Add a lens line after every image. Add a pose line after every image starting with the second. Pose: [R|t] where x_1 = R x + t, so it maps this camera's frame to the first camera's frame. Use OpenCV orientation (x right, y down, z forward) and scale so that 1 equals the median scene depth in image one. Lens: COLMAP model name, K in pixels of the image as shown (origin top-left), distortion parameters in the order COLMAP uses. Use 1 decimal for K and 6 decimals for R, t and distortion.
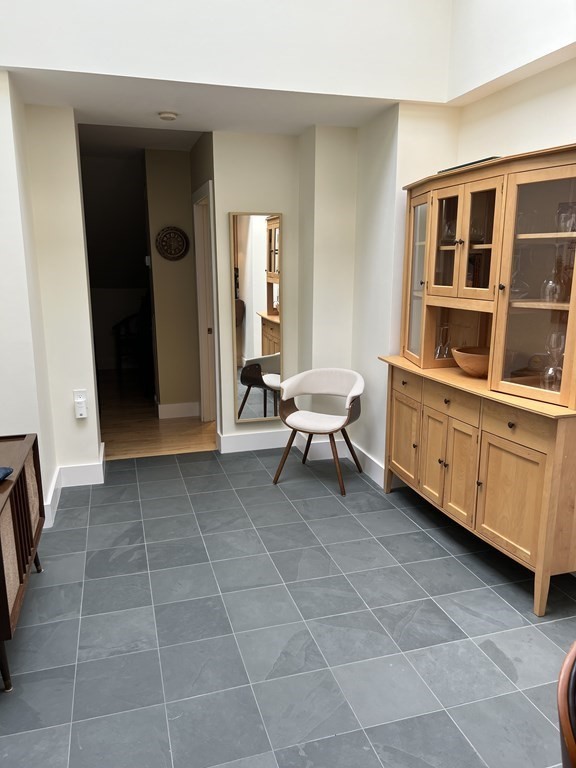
lens RADIAL K [[583.1, 0, 287.2], [0, 583.1, 386.8], [0, 0, 1]] dist [0.026938, -0.007157]
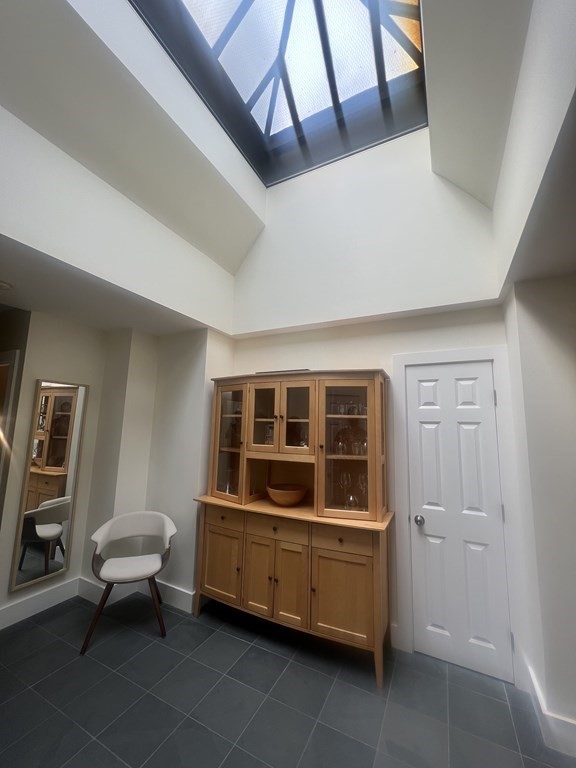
lens RADIAL K [[305.4, 0, 290.4], [0, 305.4, 383.0], [0, 0, 1]] dist [0.000534, -0.000845]
pose [[0.689866, 0.121979, 0.713586, -0.257387], [0.127689, 0.949747, -0.285792, -0.090252], [-0.712587, 0.288275, 0.639623, 0.403644]]
